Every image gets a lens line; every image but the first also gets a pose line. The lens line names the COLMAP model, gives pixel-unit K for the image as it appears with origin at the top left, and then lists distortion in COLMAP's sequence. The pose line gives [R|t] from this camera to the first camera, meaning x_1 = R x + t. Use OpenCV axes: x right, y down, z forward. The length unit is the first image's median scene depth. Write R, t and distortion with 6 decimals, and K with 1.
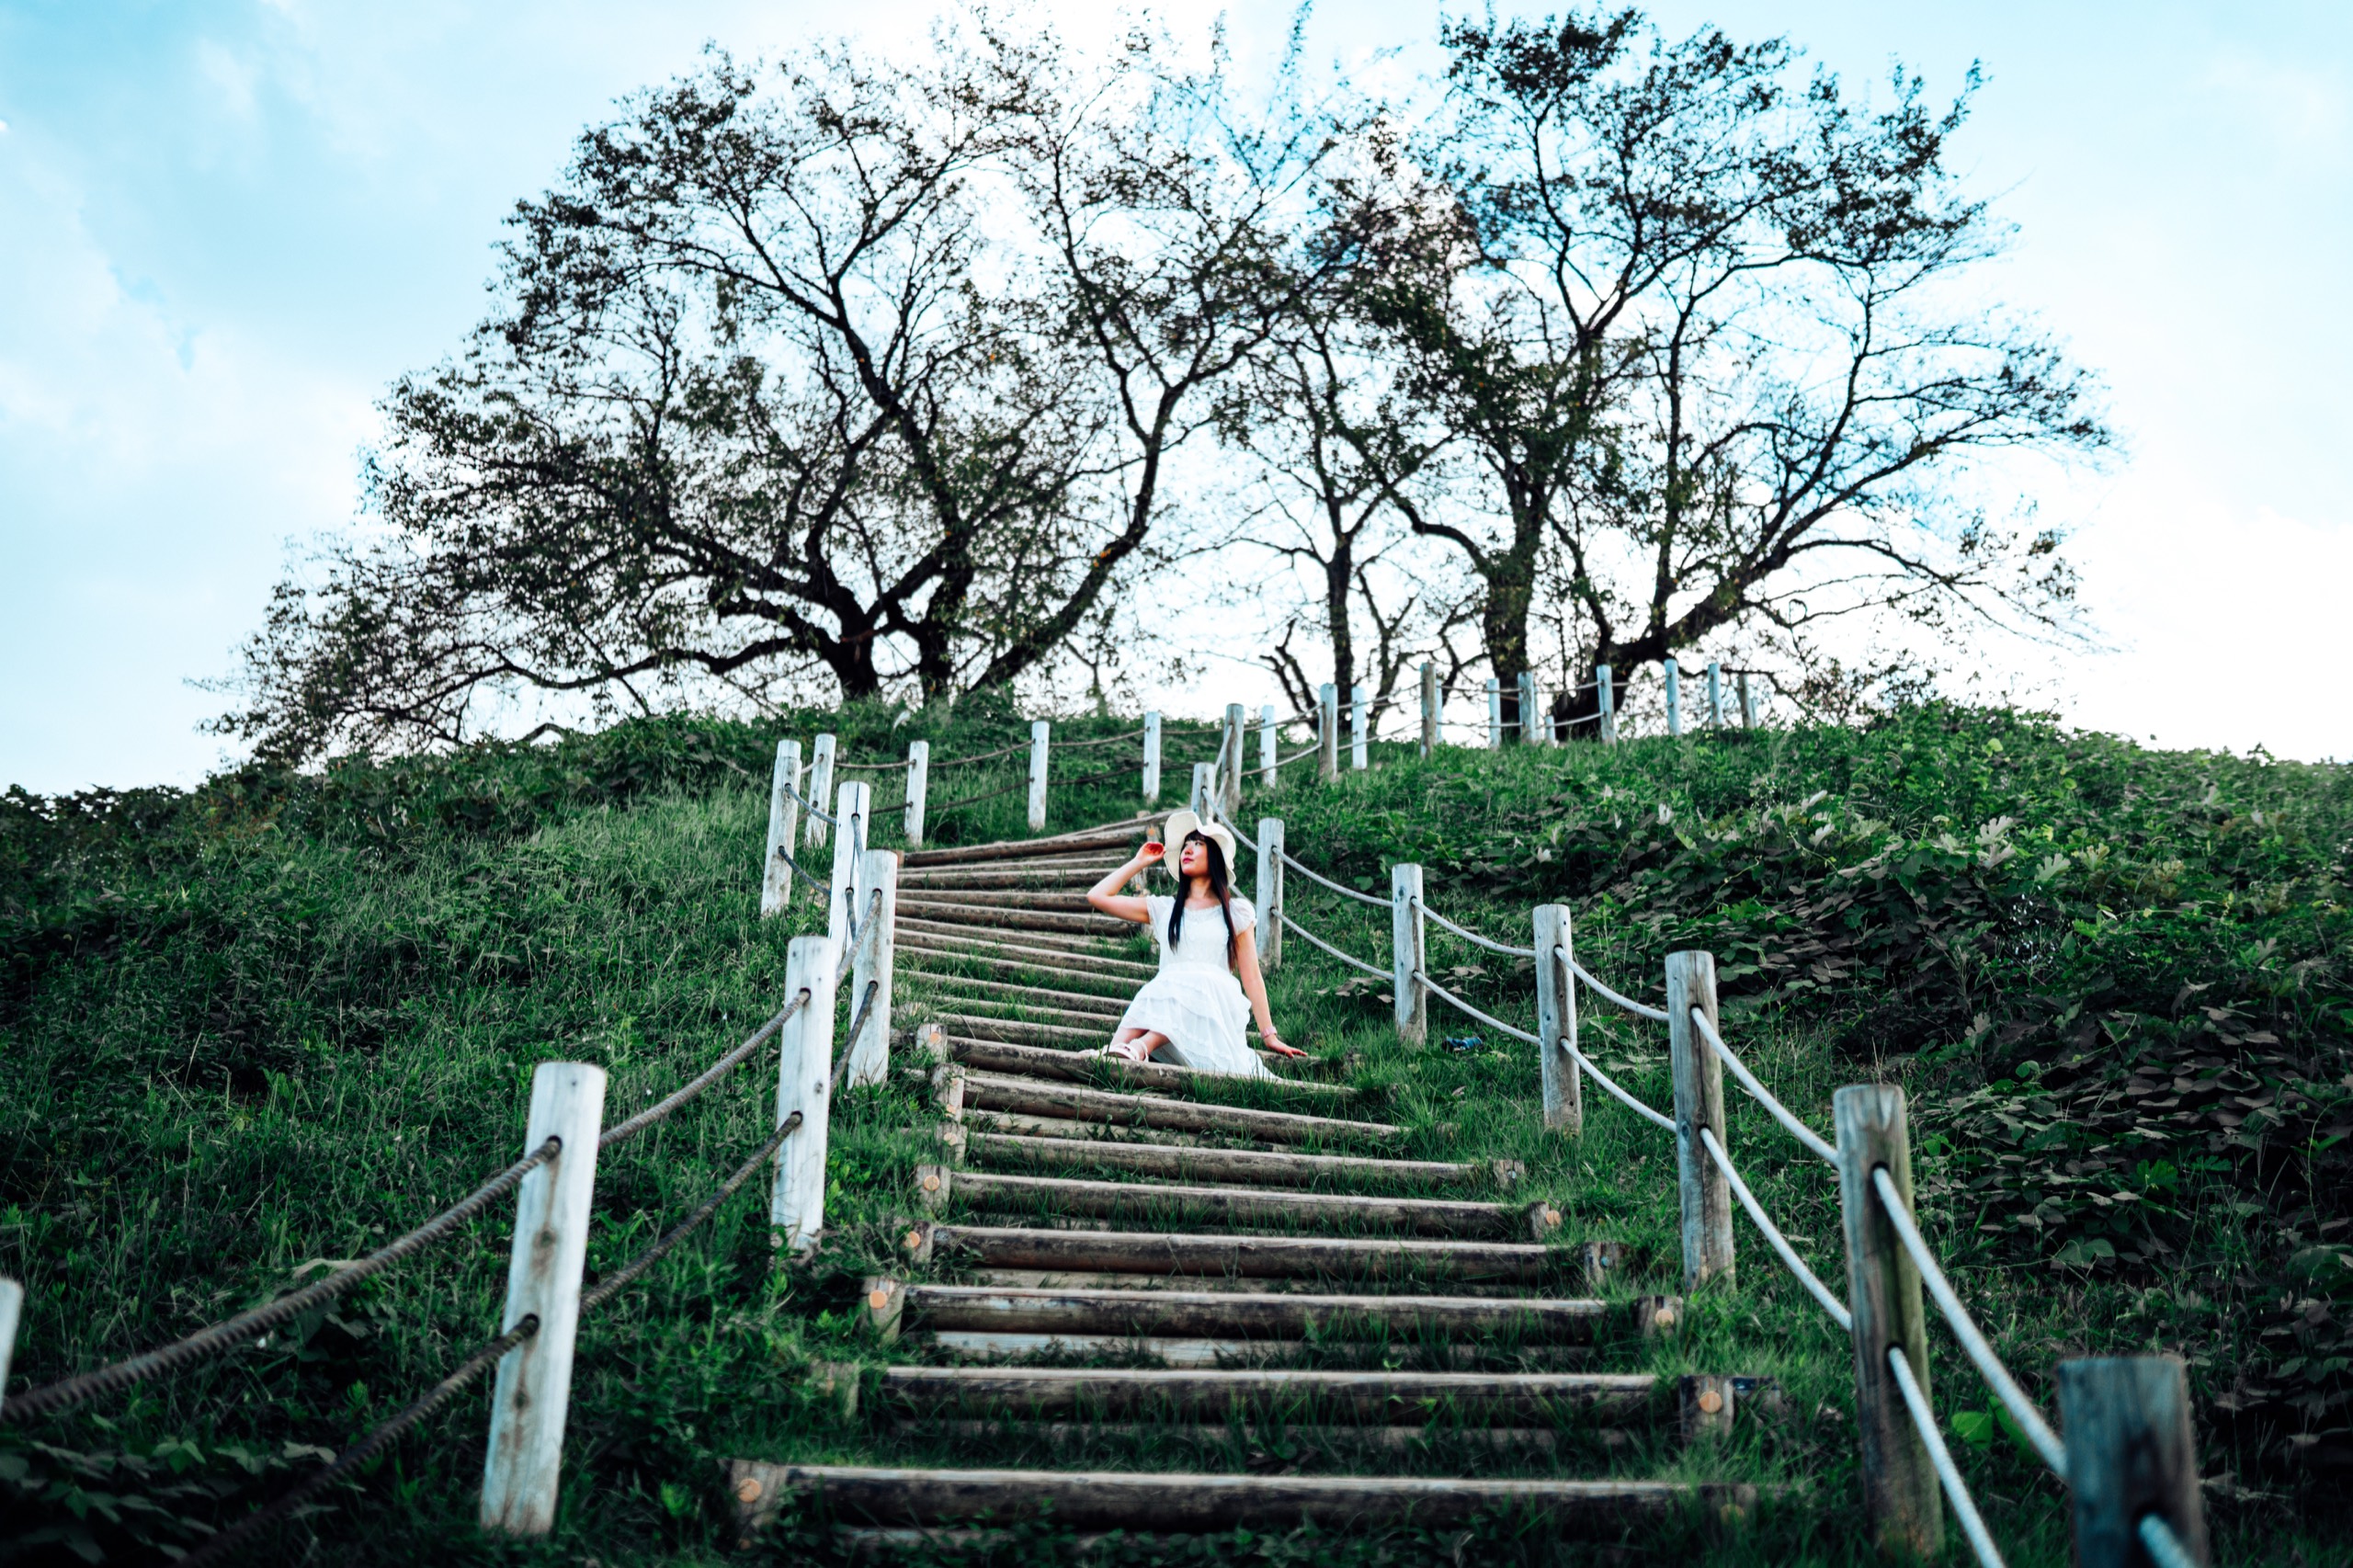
lens RADIAL K [[2196.7, 0, 1183.5], [0, 2196.7, 788.9], [0, 0, 1]] dist [-0.028274, 0.004428]
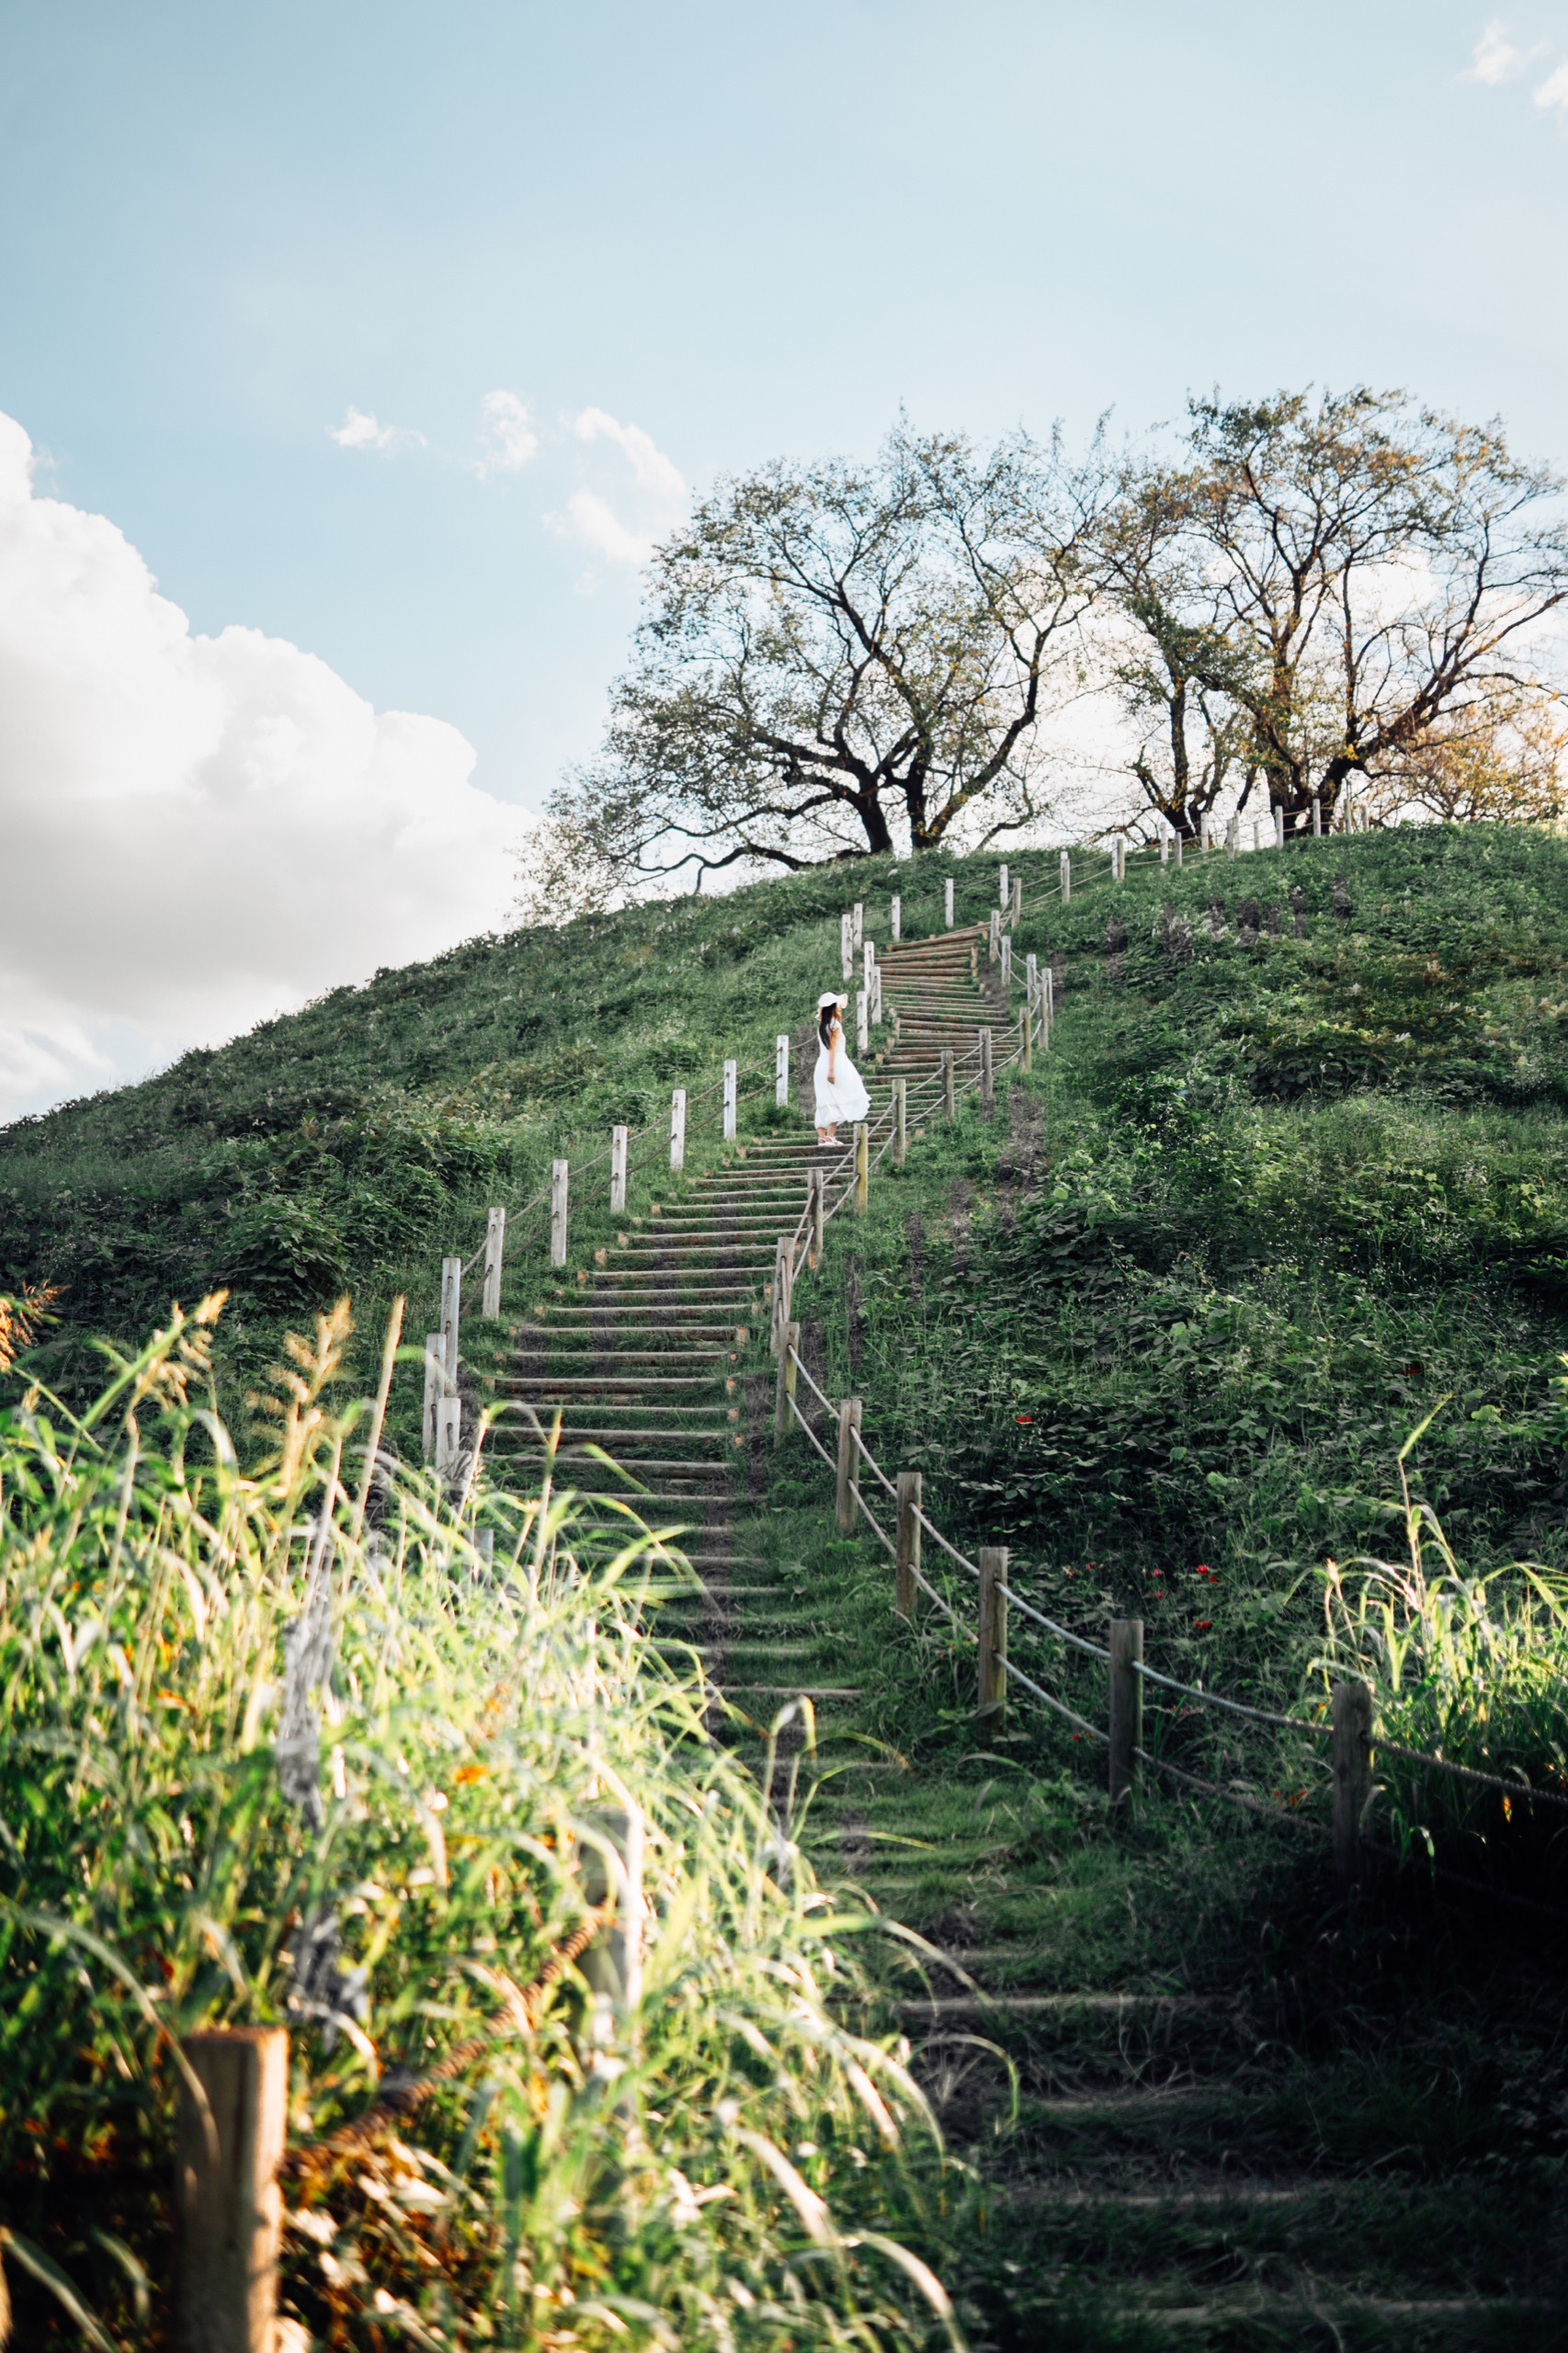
lens RADIAL K [[2318.8, 0, 799.6], [0, 2318.8, 1183.4], [0, 0, 1]] dist [-0.029214, 0.039909]
pose [[0.980177, -0.046090, -0.192690, 0.131442], [0.078925, 0.982899, 0.166375, -0.074817], [0.181726, -0.178285, 0.967052, -0.802759]]
